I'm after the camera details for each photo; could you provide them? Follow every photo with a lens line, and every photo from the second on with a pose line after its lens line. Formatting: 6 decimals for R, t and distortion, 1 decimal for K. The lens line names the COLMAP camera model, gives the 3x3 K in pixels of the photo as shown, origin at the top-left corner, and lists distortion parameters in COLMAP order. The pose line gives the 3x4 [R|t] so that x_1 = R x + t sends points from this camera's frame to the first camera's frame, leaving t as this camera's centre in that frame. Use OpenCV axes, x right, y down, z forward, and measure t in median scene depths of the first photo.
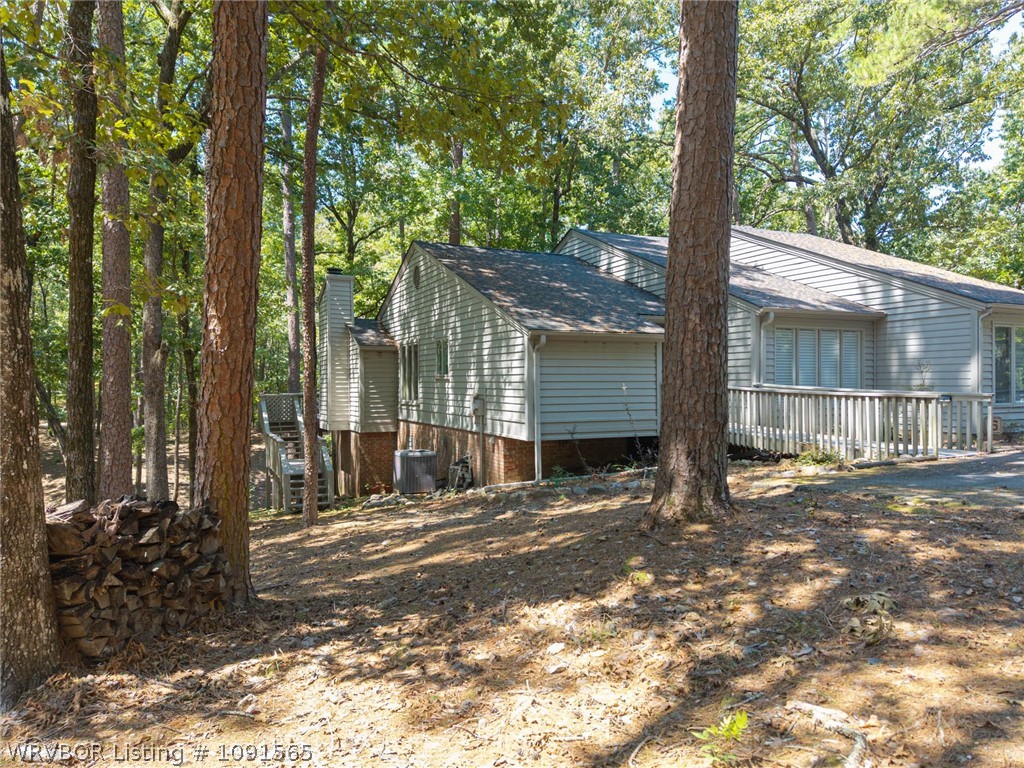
lens RADIAL K [[694.6, 0, 517.6], [0, 694.6, 383.7], [0, 0, 1]] dist [0.057245, -0.043510]
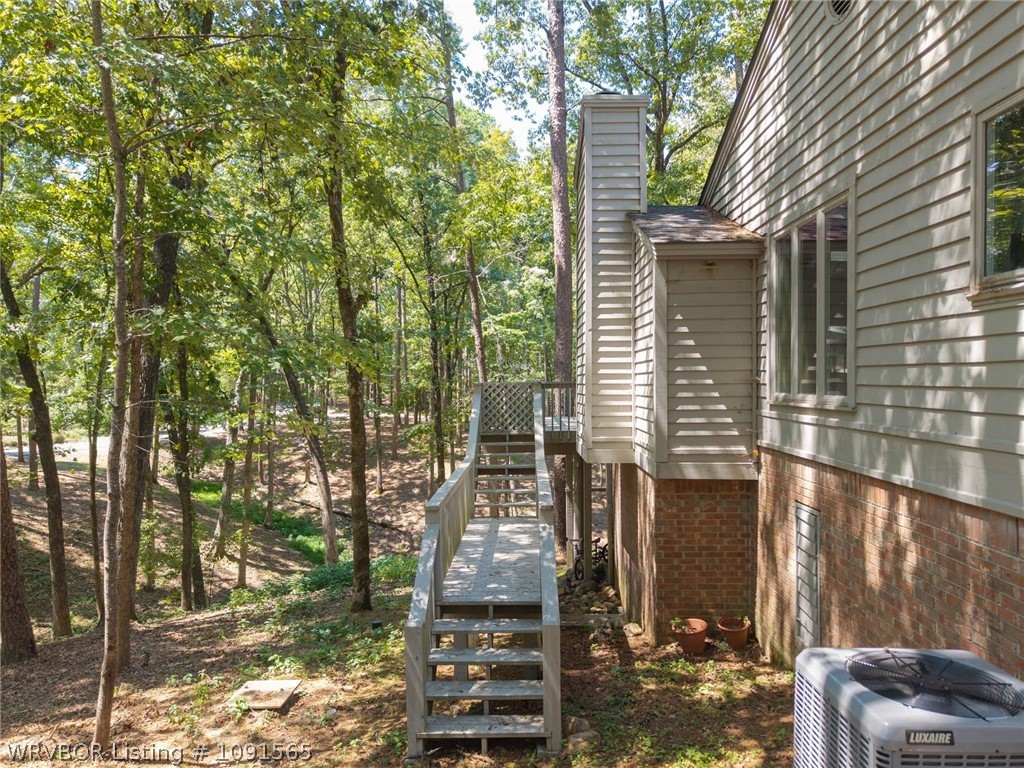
lens RADIAL K [[694.6, 0, 517.6], [0, 694.6, 383.7], [0, 0, 1]] dist [0.057245, -0.043510]
pose [[0.902376, 0.004961, -0.430921, -0.182221], [-0.018950, 0.999423, -0.028175, 0.045979], [0.430533, 0.033591, 0.901950, 0.879764]]
